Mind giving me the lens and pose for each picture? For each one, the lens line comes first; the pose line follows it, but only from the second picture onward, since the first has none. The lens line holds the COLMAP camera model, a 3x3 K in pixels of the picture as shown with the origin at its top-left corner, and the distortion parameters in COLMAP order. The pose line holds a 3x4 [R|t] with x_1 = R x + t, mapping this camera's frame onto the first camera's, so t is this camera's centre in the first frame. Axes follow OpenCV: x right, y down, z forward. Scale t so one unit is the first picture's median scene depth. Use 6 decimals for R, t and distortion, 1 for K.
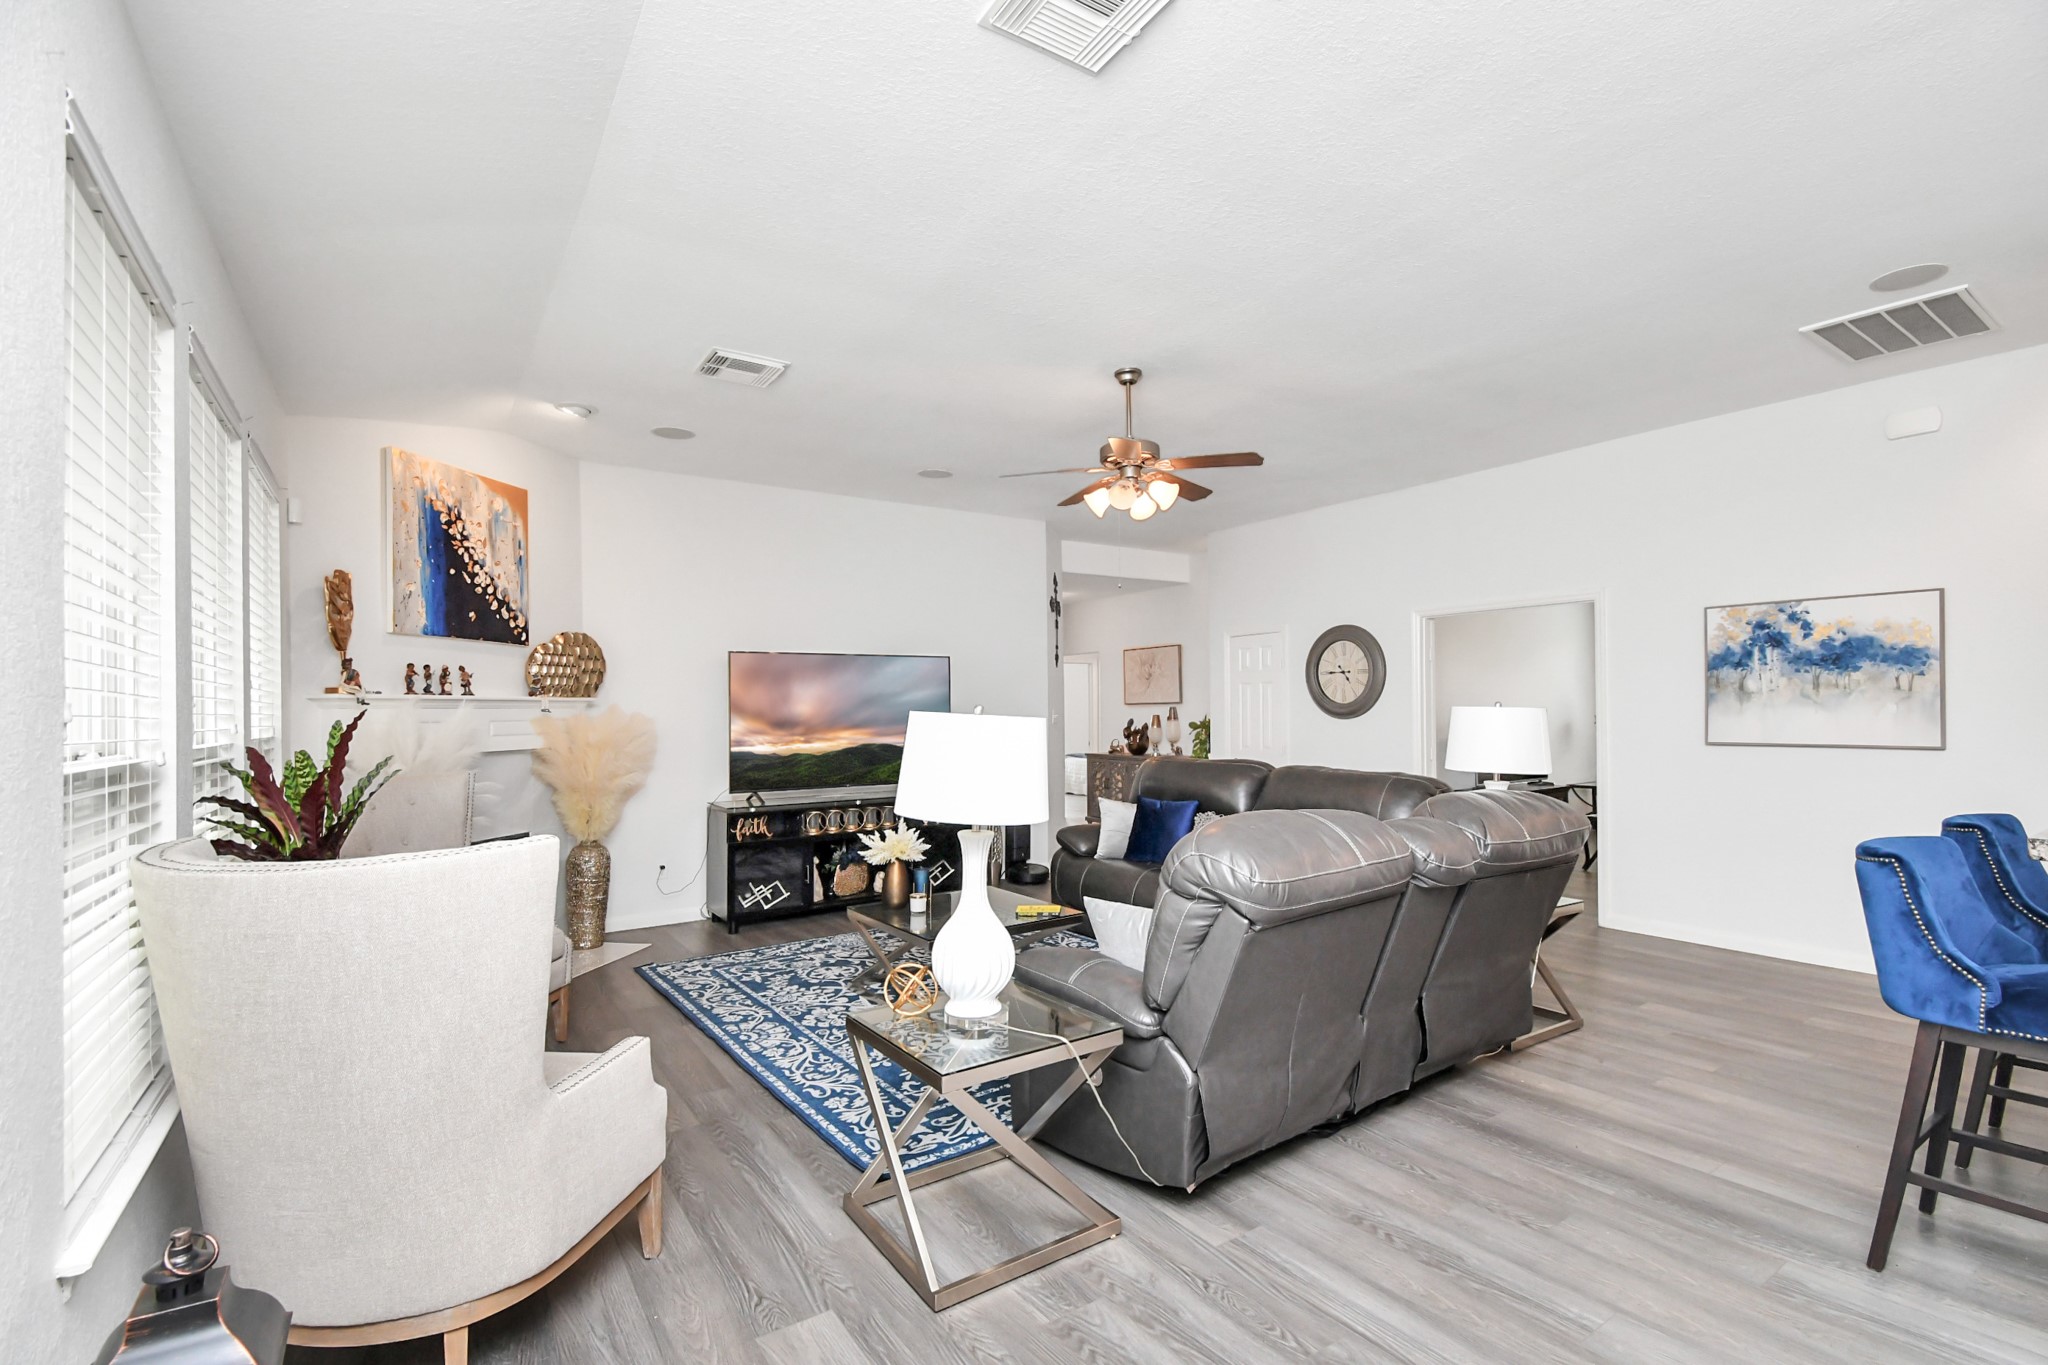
lens RADIAL K [[932.7, 0, 1057.3], [0, 932.7, 708.3], [0, 0, 1]] dist [0.026862, -0.030976]
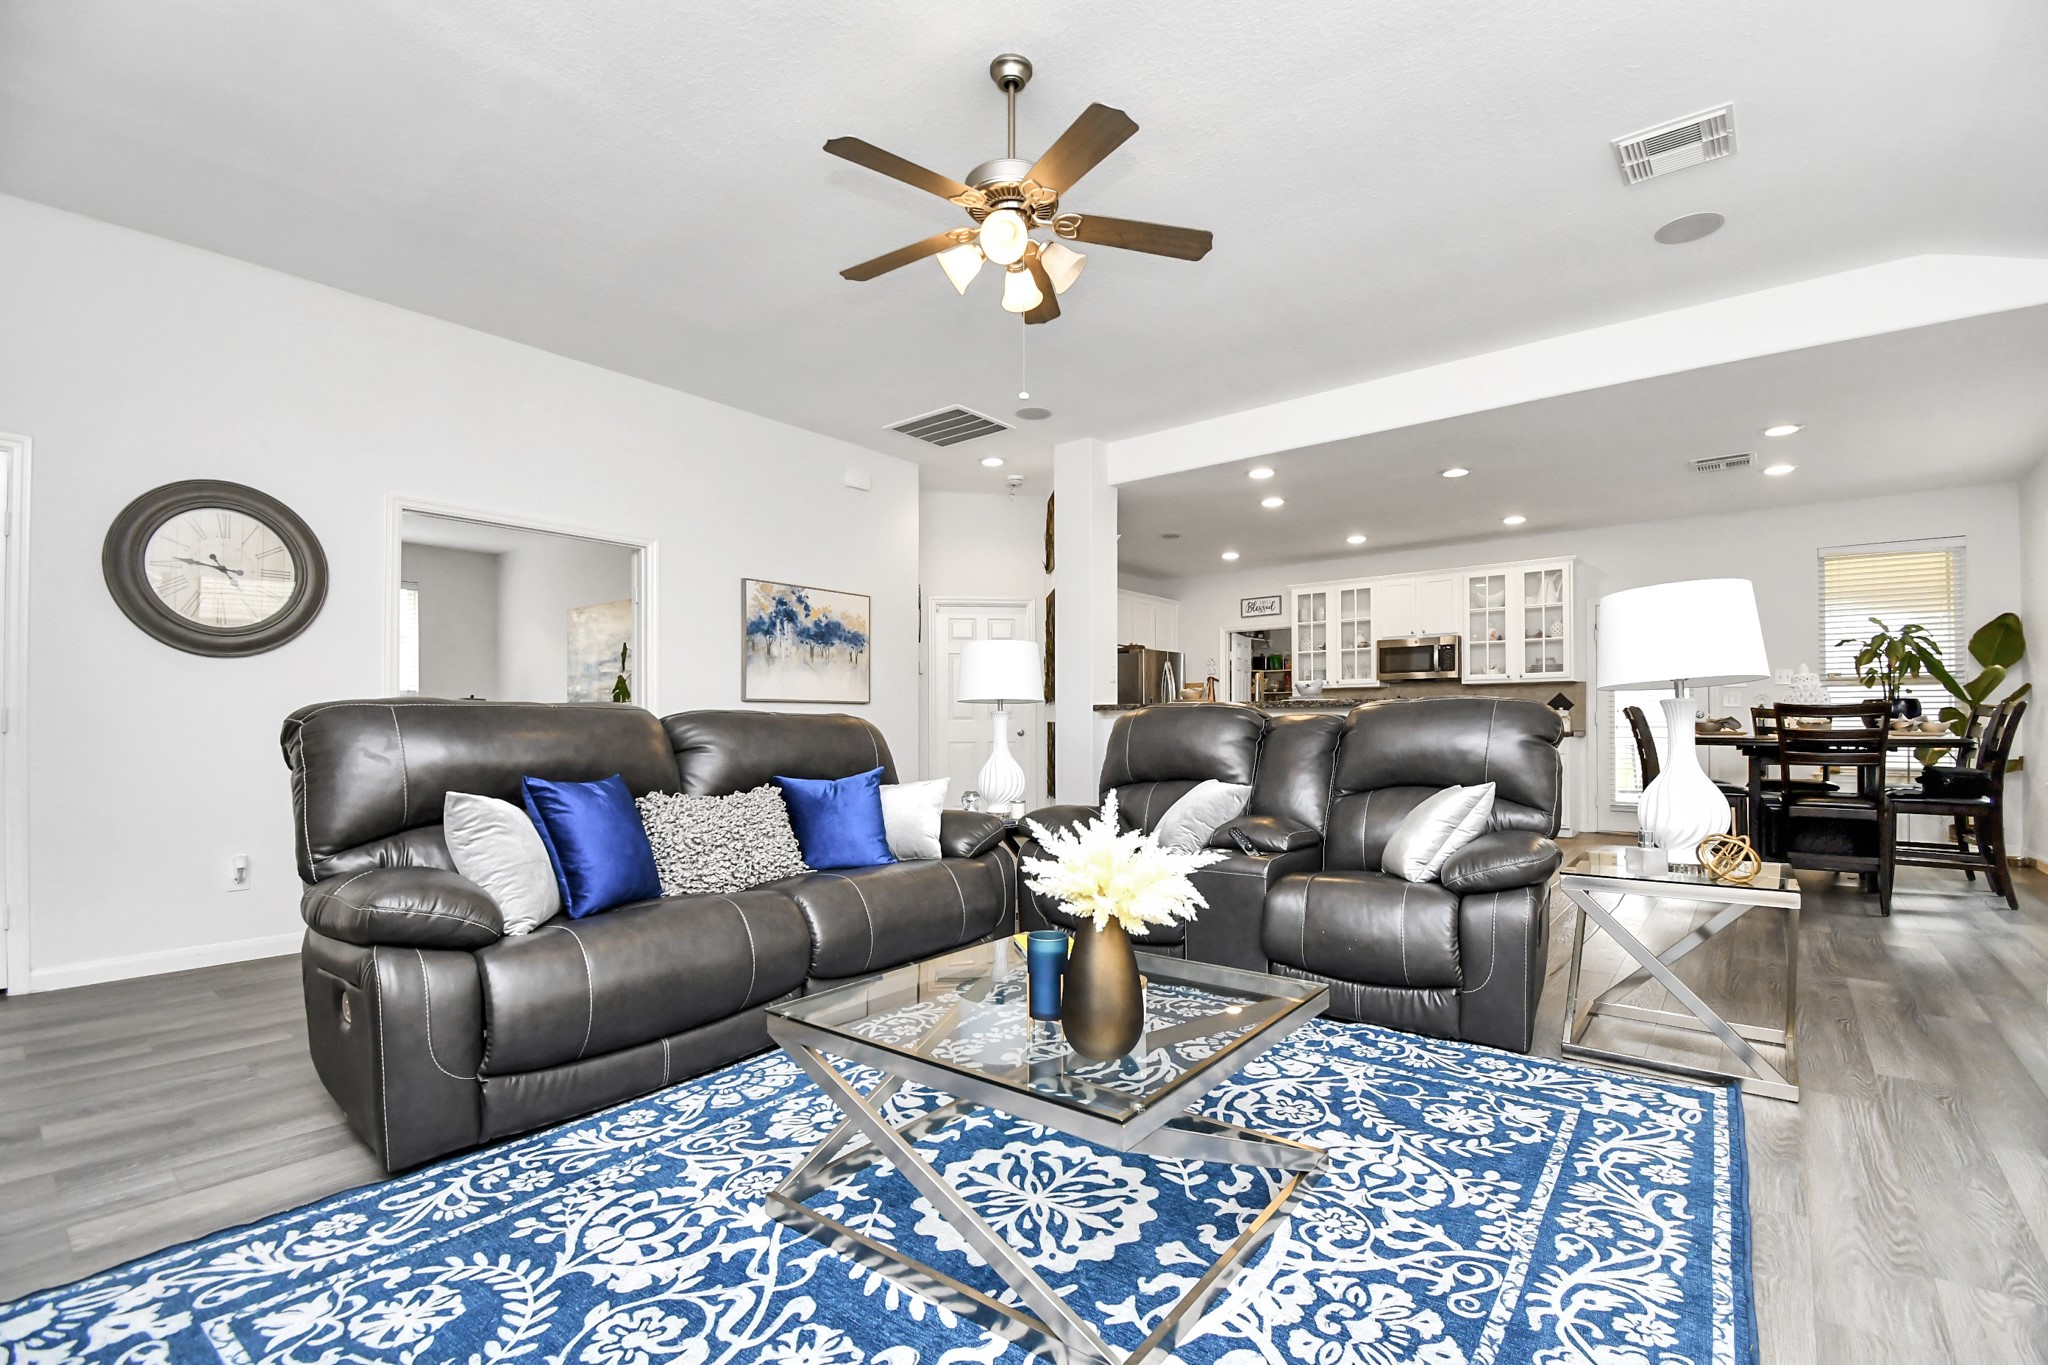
lens RADIAL K [[895.4, 0, 1041.3], [0, 895.4, 705.0], [0, 0, 1]] dist [0.022658, -0.025467]
pose [[-0.278308, 0.033010, 0.959924, -0.456727], [0.006063, 0.999450, -0.032611, 0.085624], [-0.960473, -0.003256, -0.278355, 1.022329]]
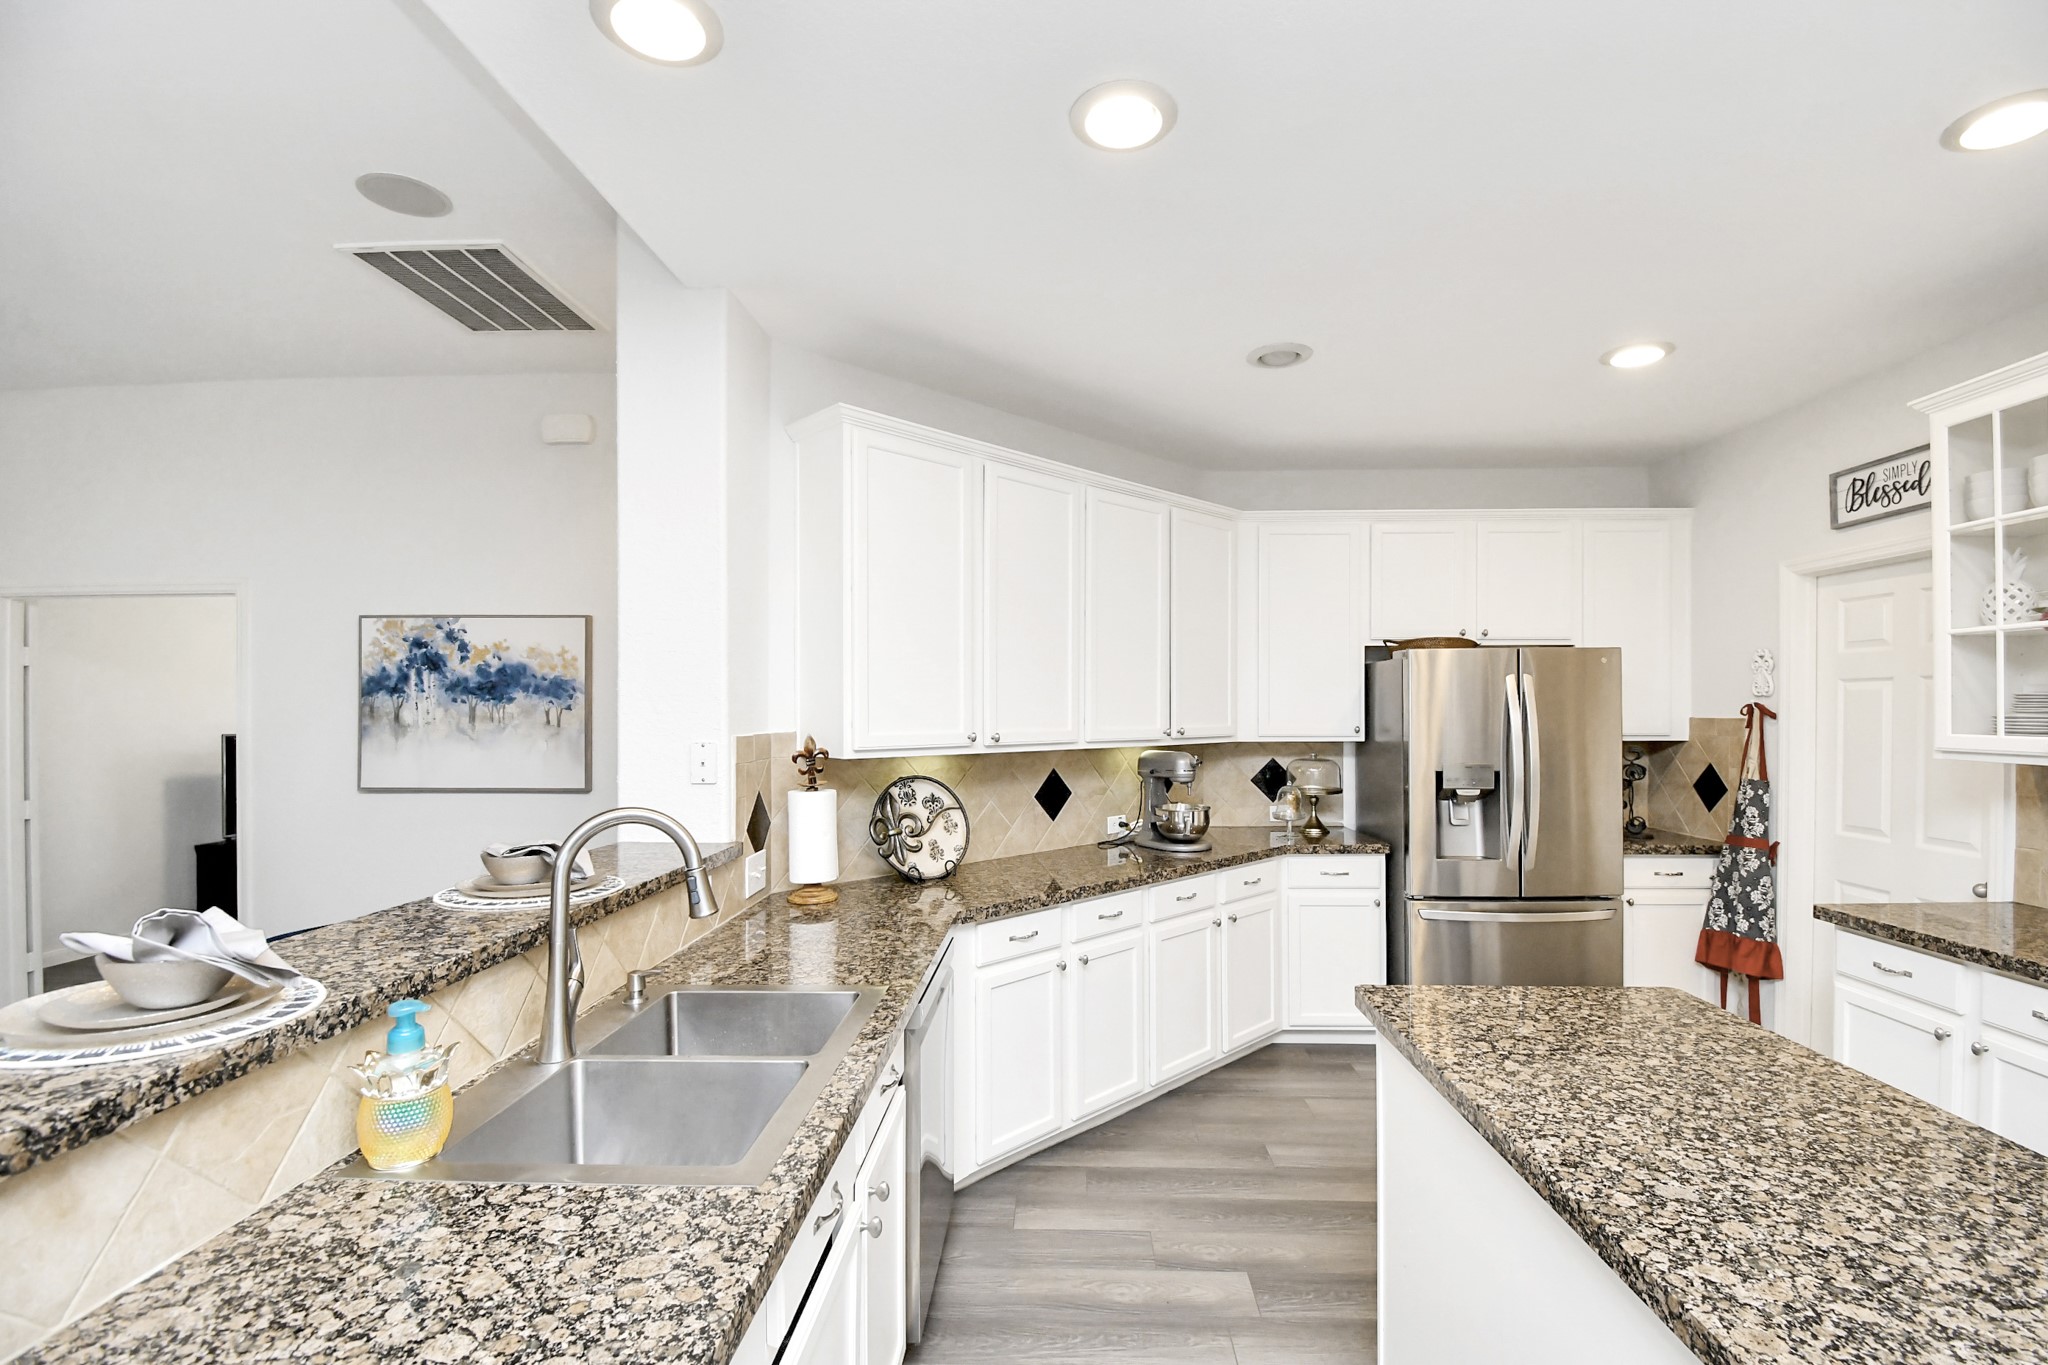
lens RADIAL K [[895.4, 0, 1041.3], [0, 895.4, 705.0], [0, 0, 1]] dist [0.022658, -0.025467]
pose [[0.593415, 0.011309, 0.804817, 0.453856], [-0.006510, 0.999936, -0.009251, -0.031910], [-0.804870, 0.000250, 0.593451, 0.103740]]
